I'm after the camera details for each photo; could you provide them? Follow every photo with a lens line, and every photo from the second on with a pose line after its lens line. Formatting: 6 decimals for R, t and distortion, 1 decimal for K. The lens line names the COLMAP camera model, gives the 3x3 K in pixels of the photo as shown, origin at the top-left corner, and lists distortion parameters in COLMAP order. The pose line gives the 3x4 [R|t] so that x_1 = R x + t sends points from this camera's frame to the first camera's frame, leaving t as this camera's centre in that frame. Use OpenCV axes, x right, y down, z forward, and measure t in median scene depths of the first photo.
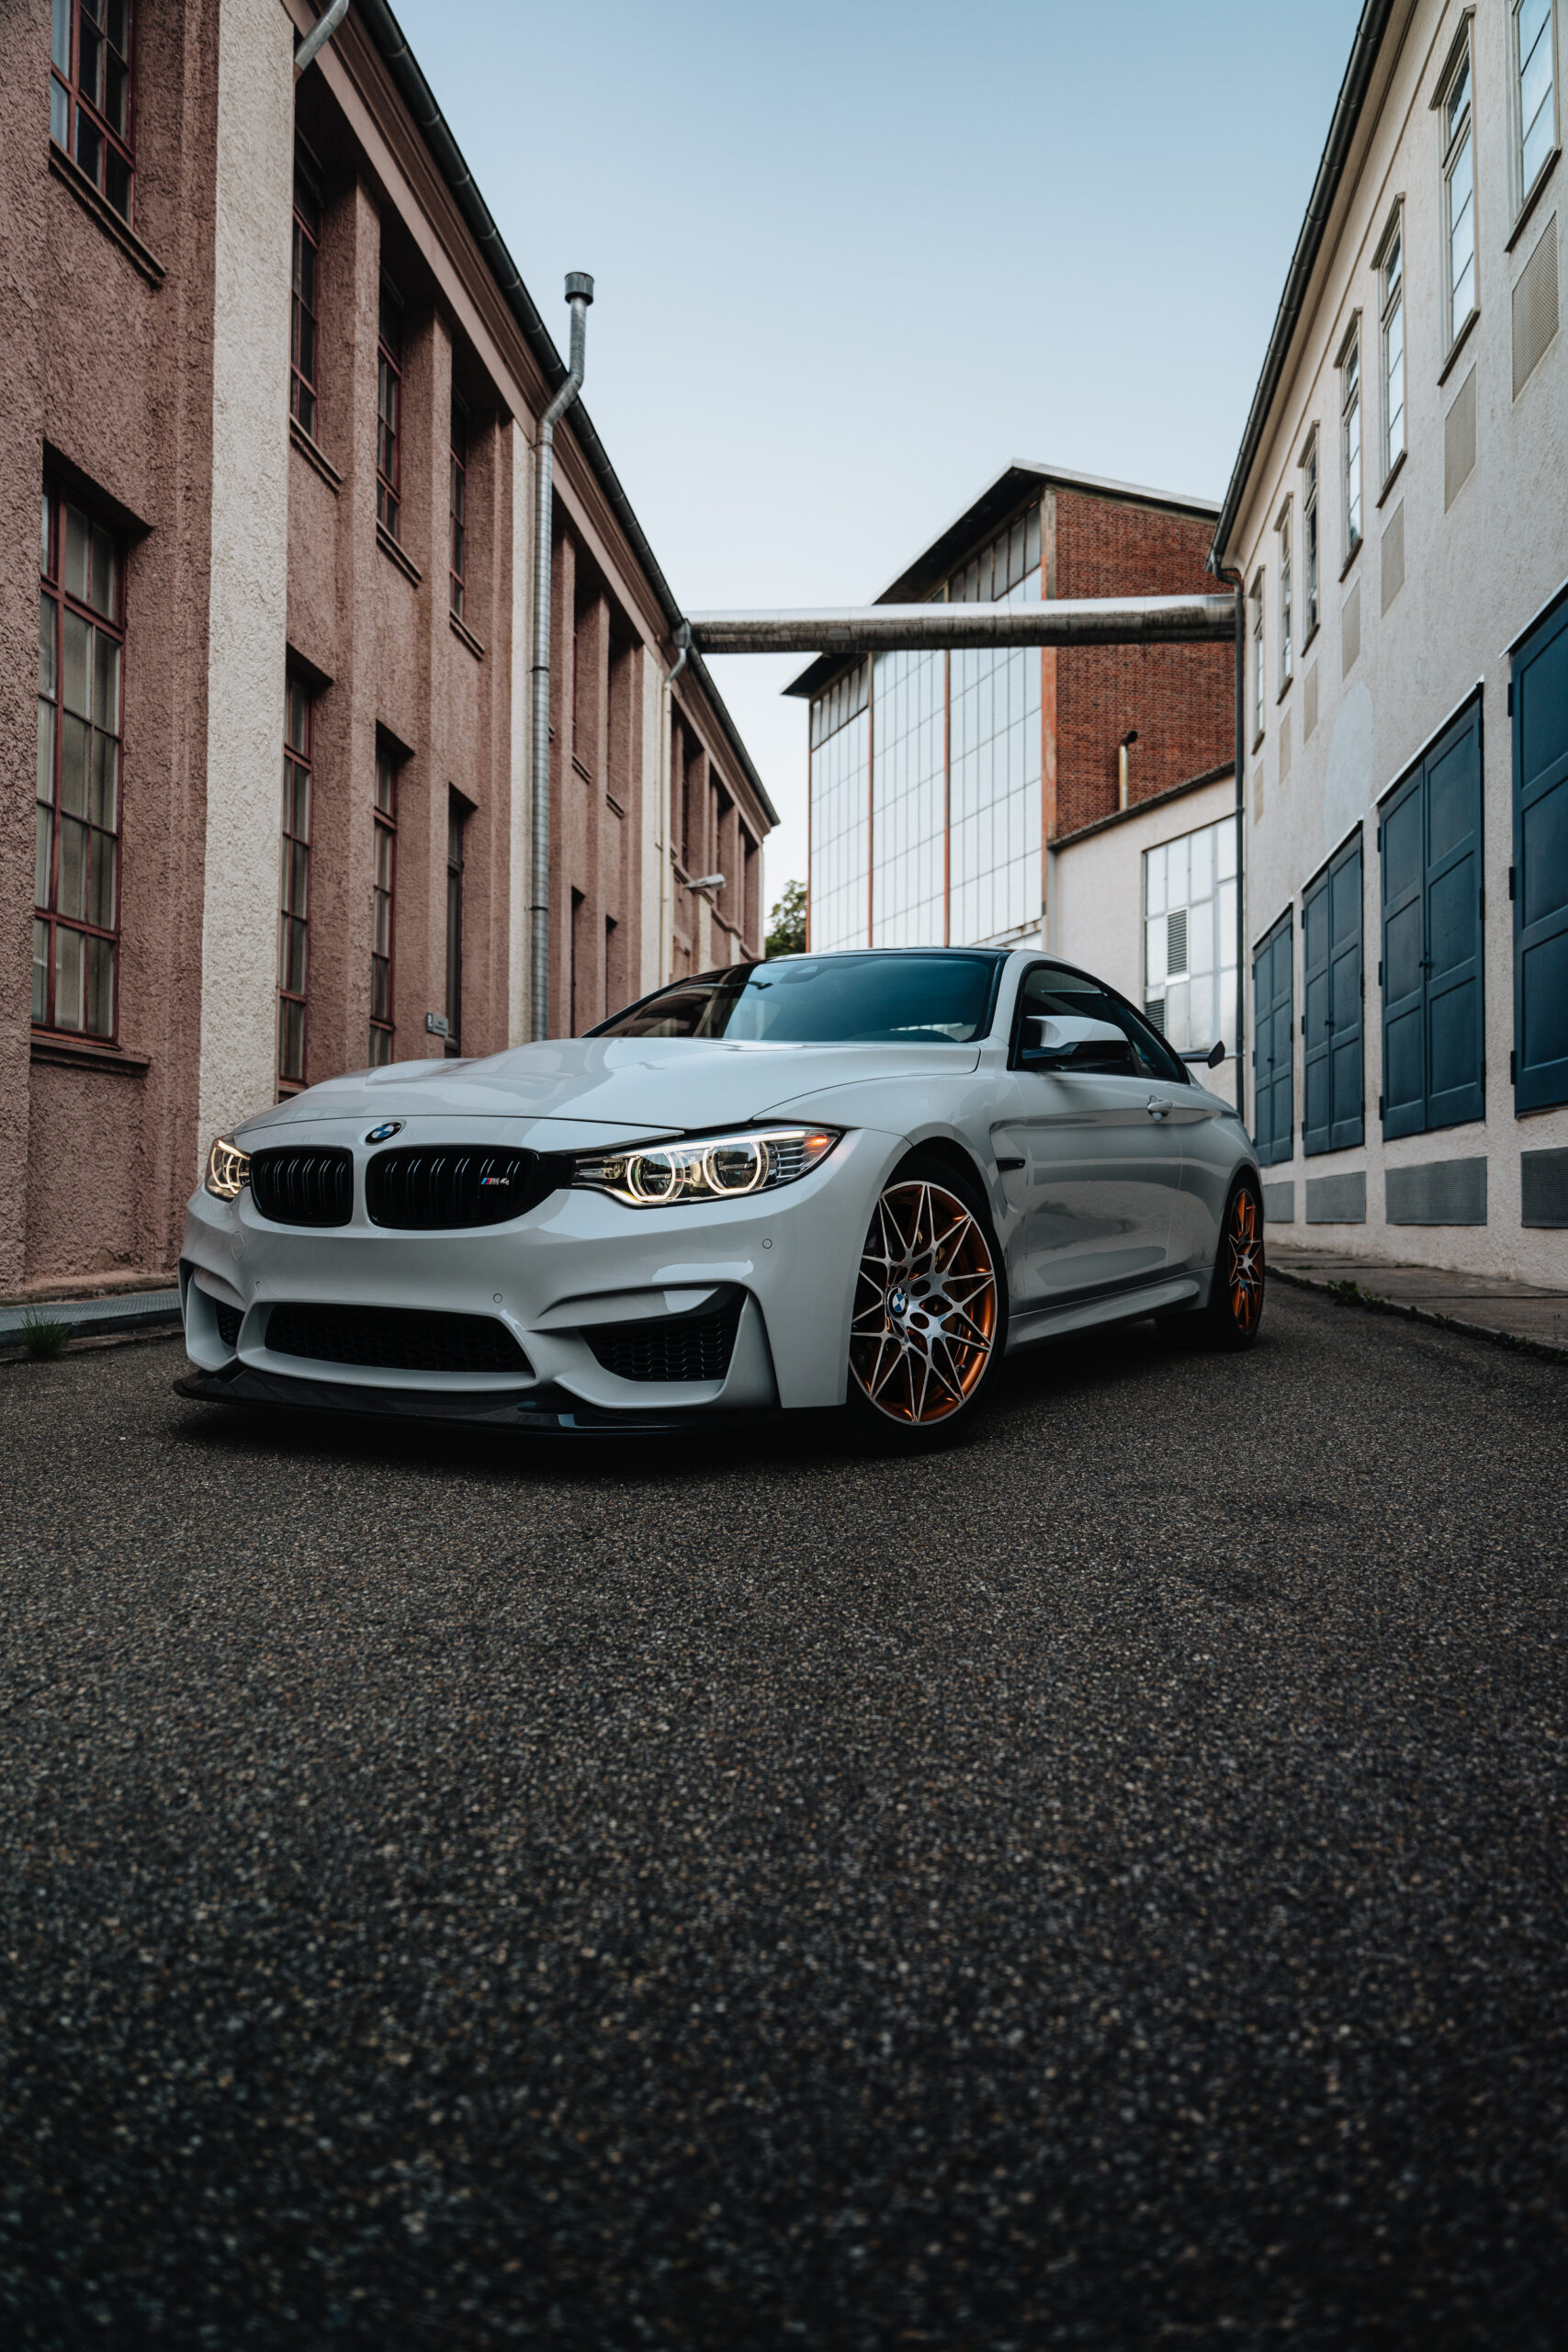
lens RADIAL K [[1589.7, 0, 782.8], [0, 1589.7, 1171.8], [0, 0, 1]] dist [0.001132, 0.003154]
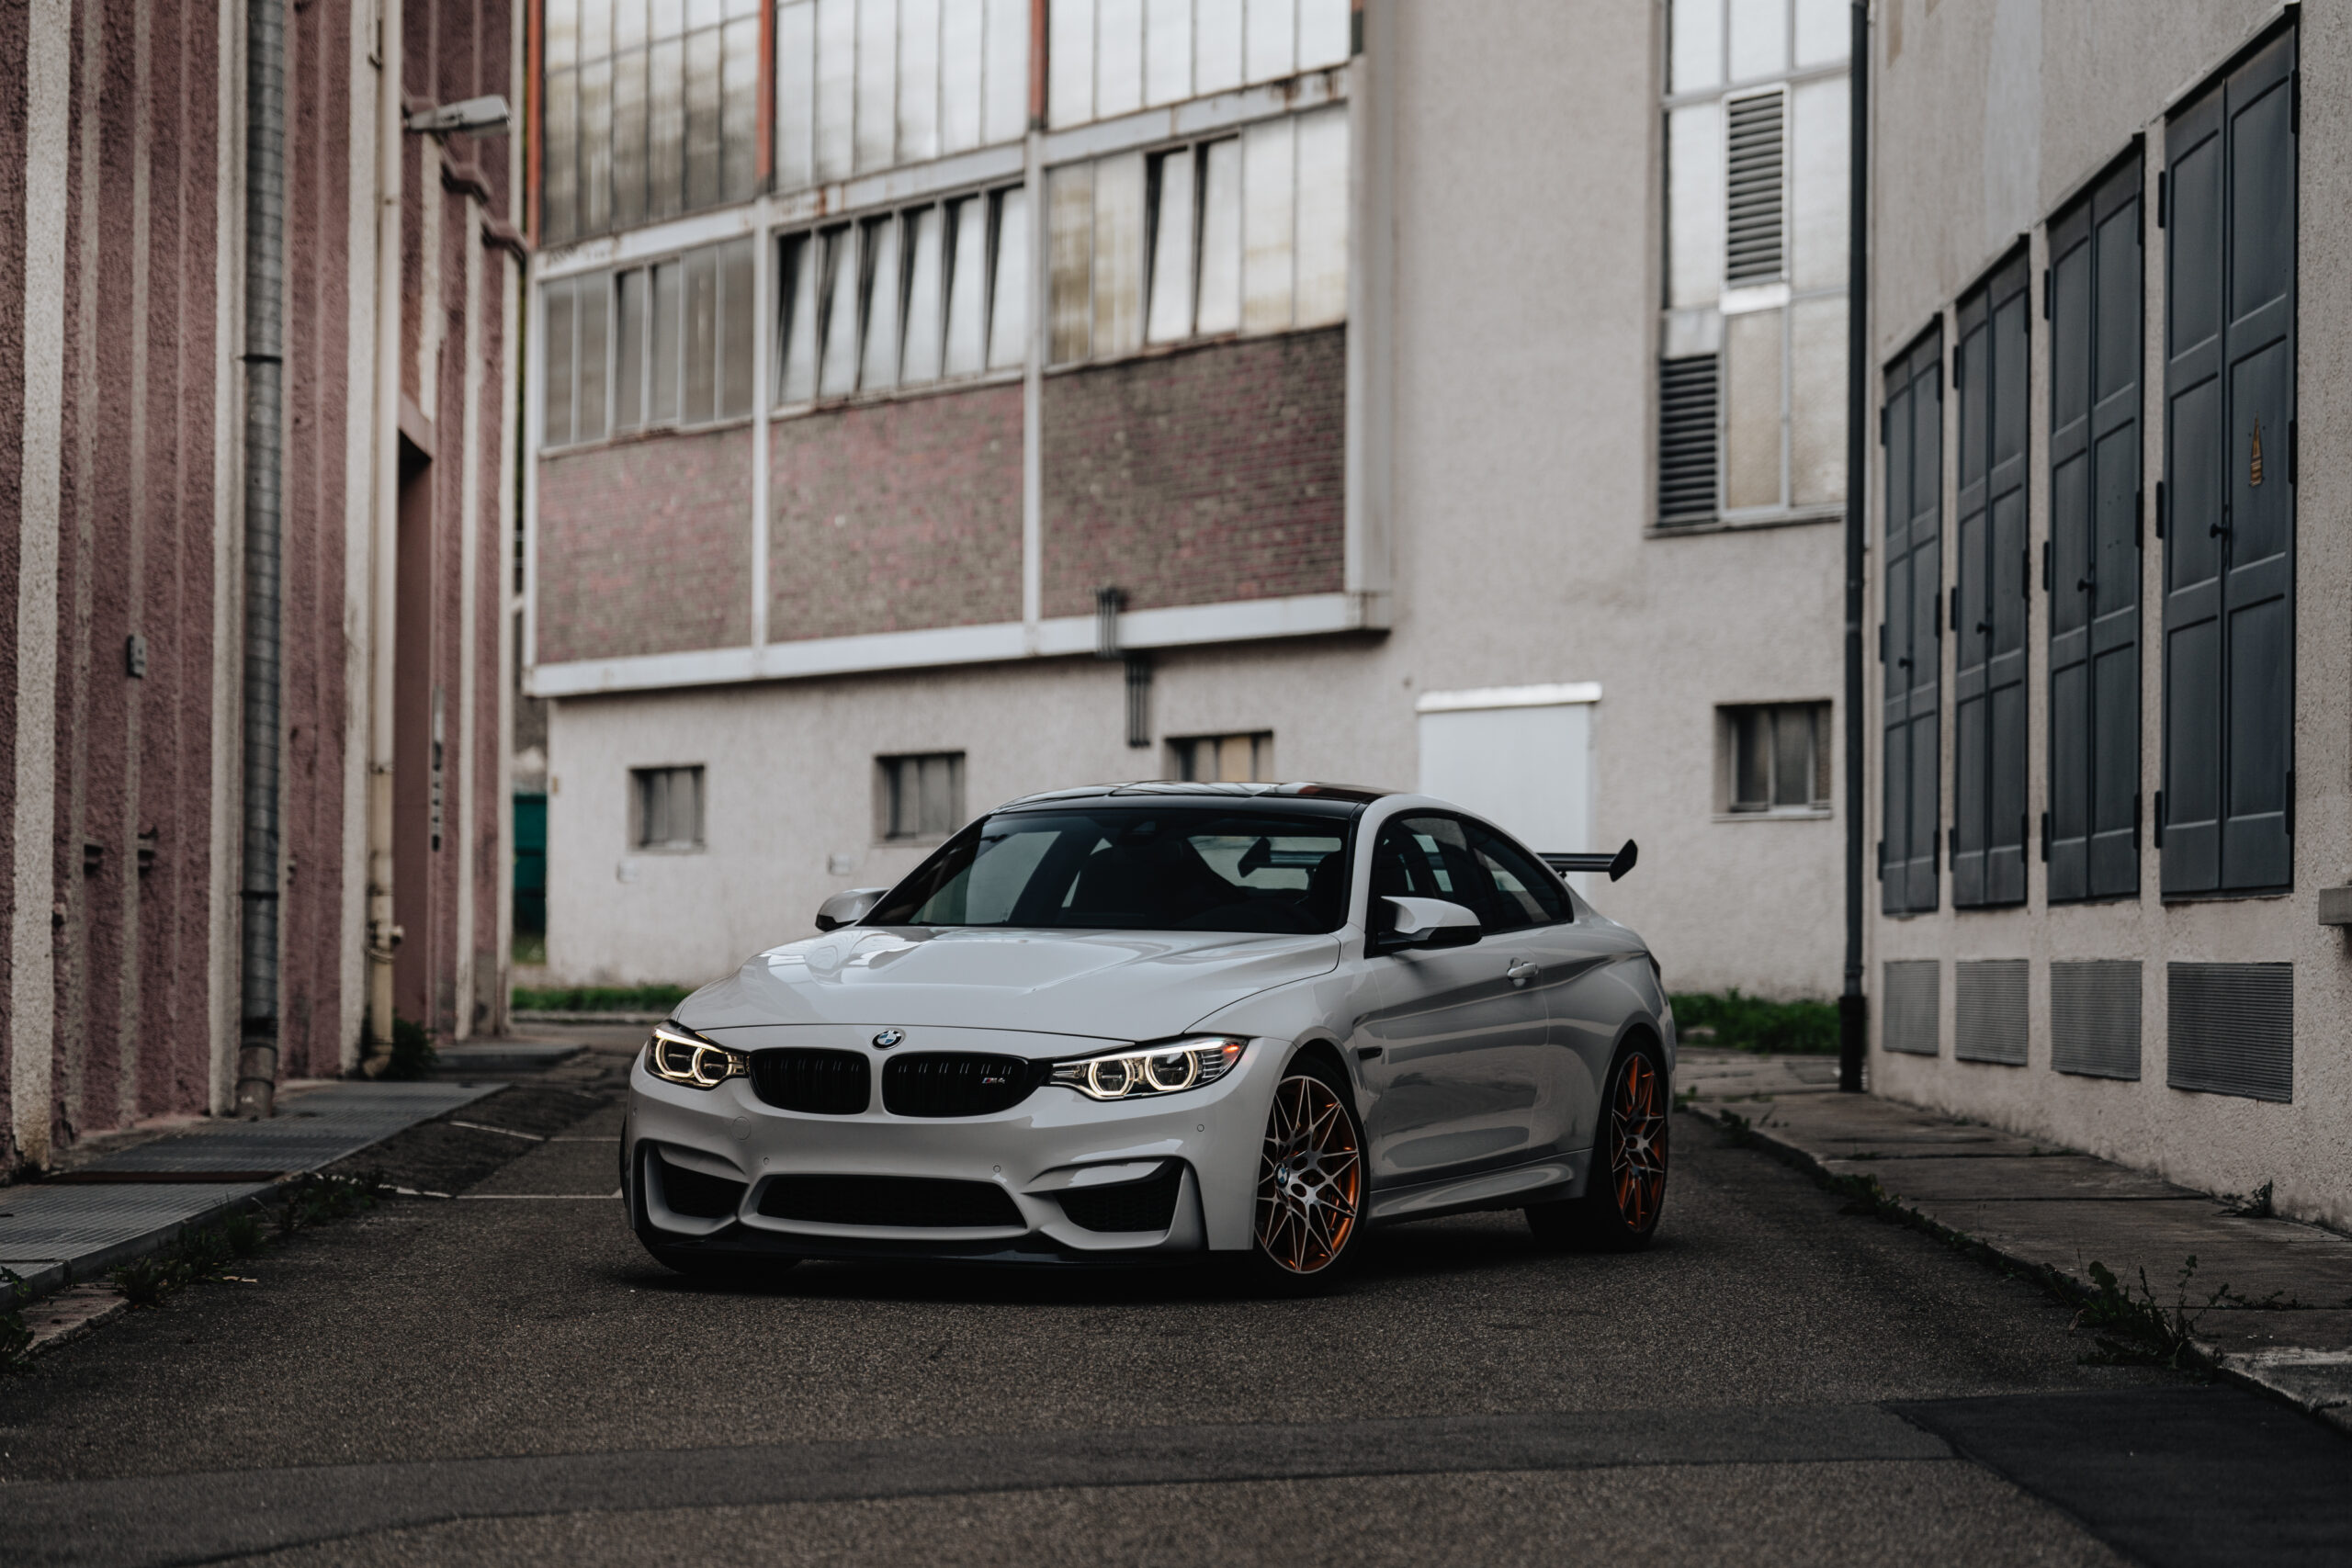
lens RADIAL K [[6571.8, 0, 1171.8], [0, 6571.8, 780.1], [0, 0, 1]] dist [-0.046965, 0.000000]
pose [[0.990432, 0.006579, 0.137841, -0.246328], [-0.006514, 0.999978, -0.000919, -0.074963], [-0.137844, 0.000012, 0.990454, -1.384056]]
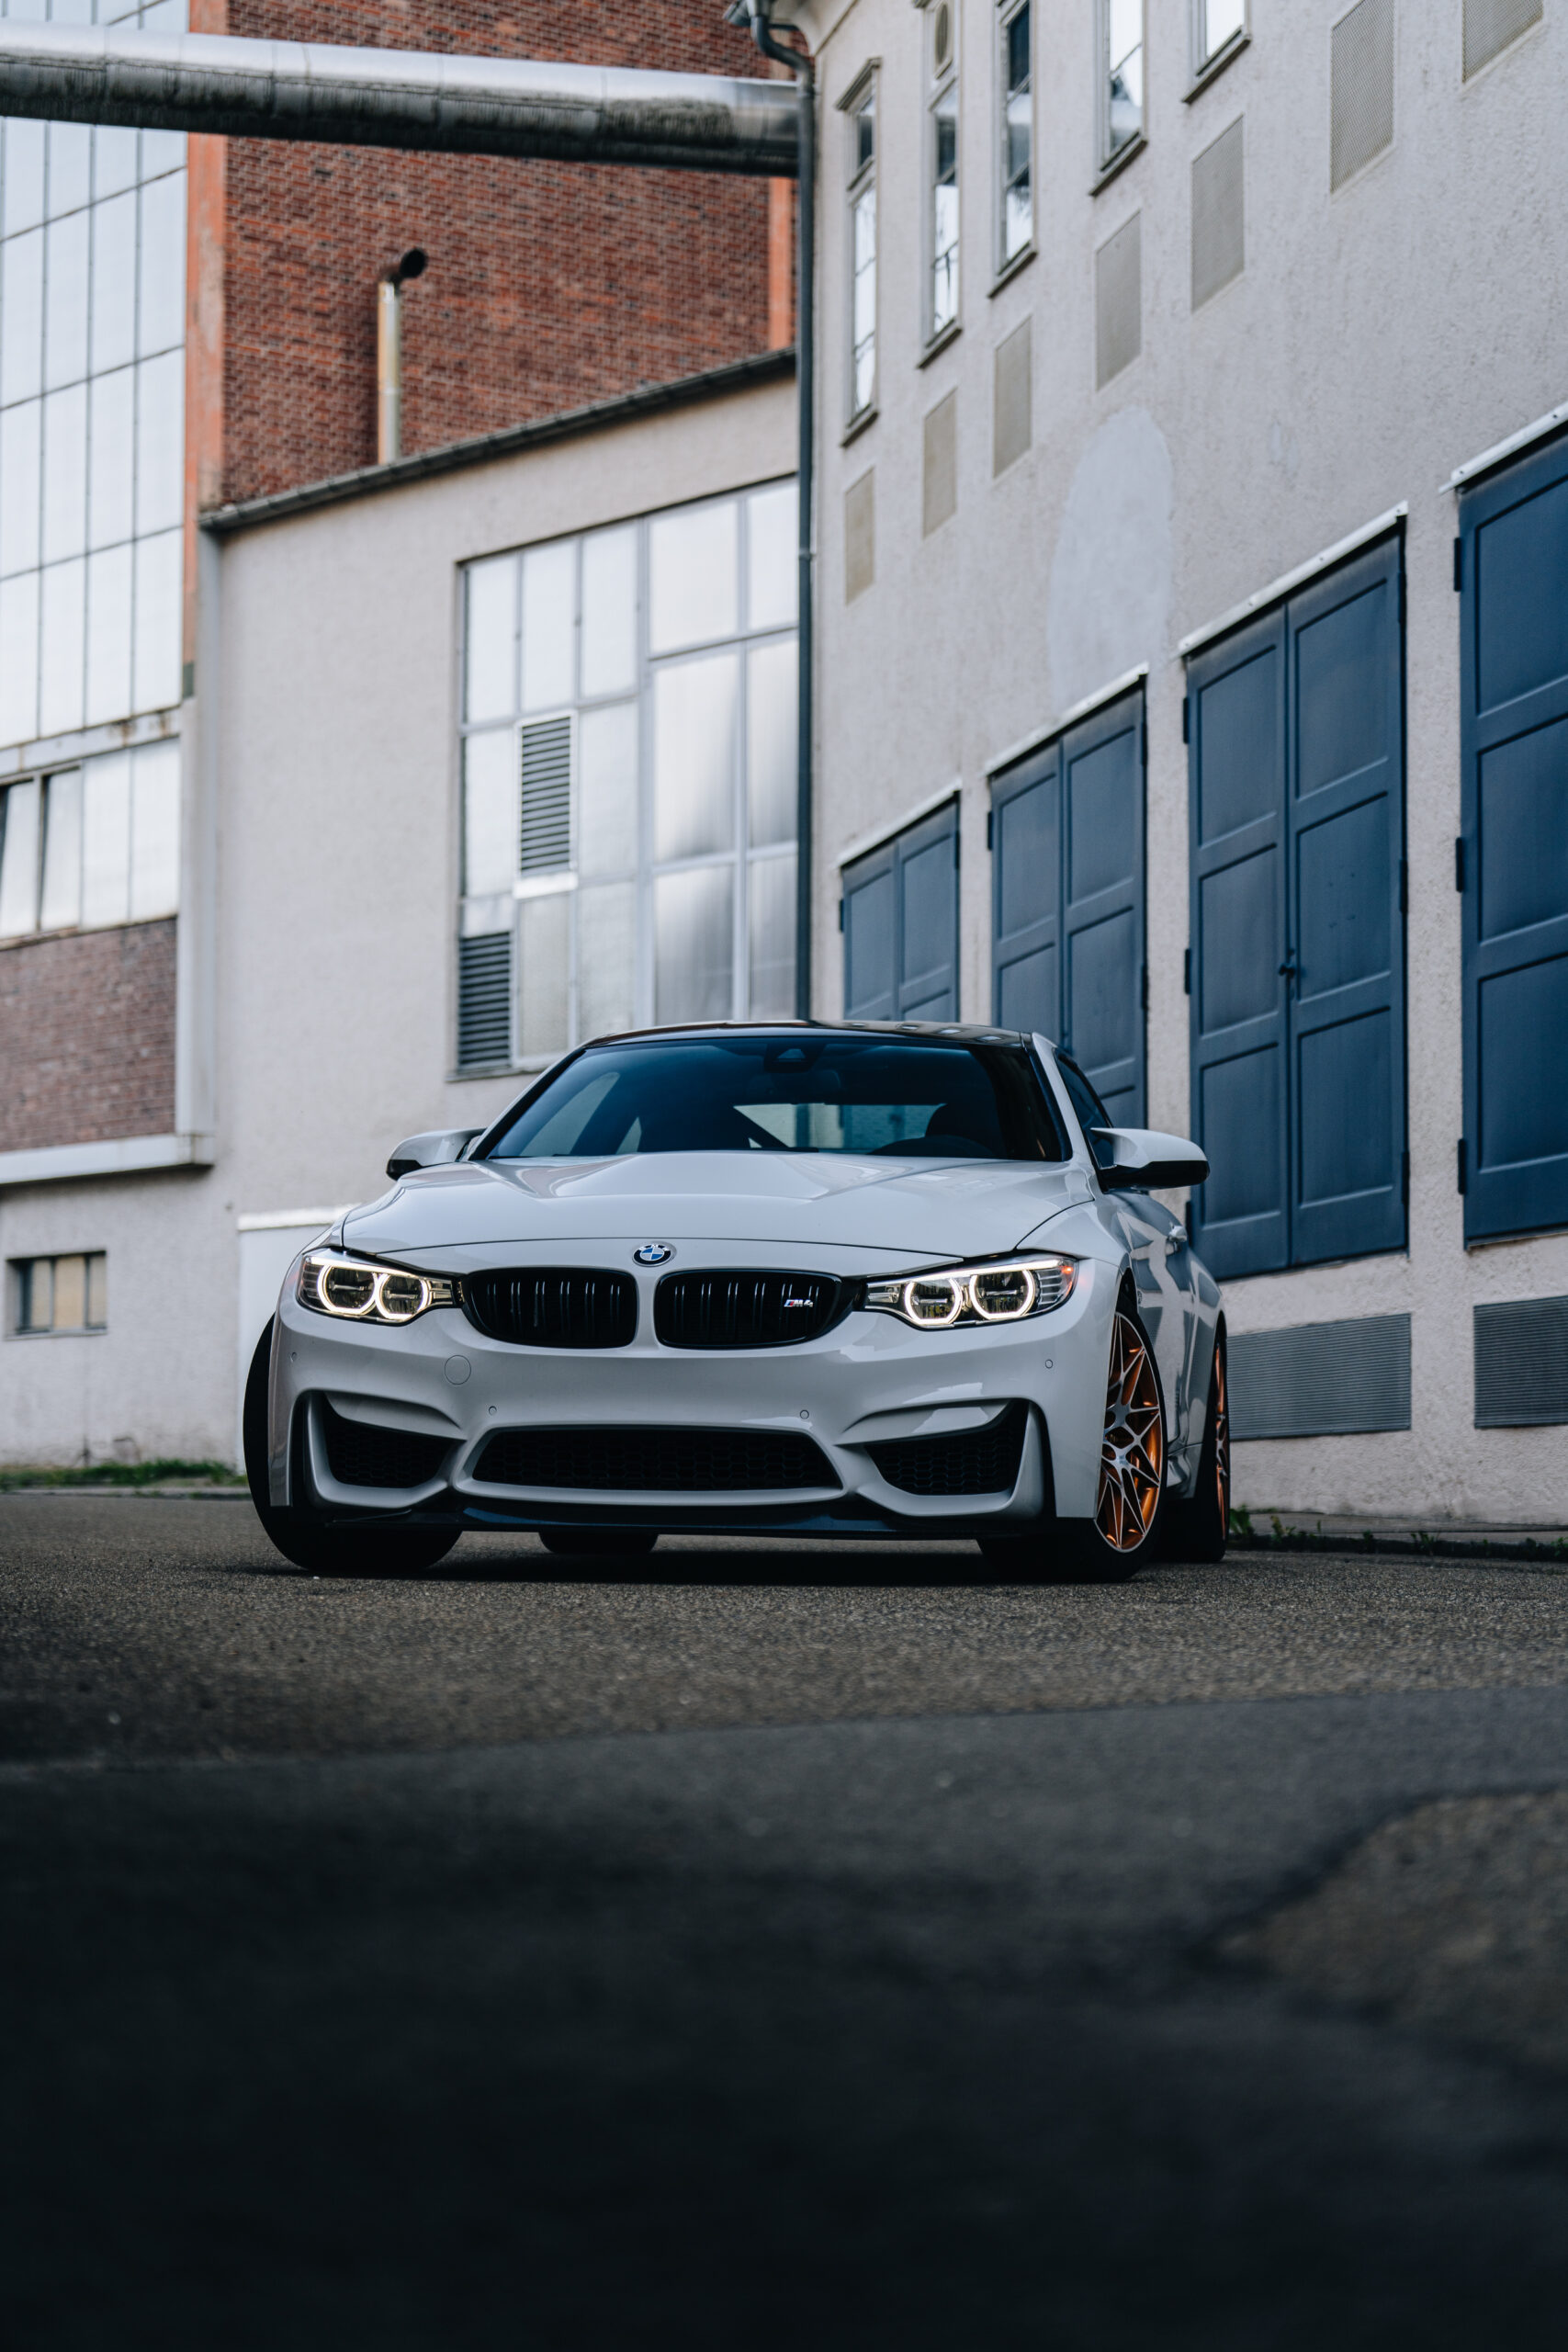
lens RADIAL K [[4684.8, 0, 795.7], [0, 4684.8, 1188.1], [0, 0, 1]] dist [-0.010419, 0.000000]
pose [[0.941151, 0.021403, 0.337307, -0.383622], [-0.008290, 0.999154, -0.040270, 0.017000], [-0.337884, 0.035104, 0.940533, -0.597657]]
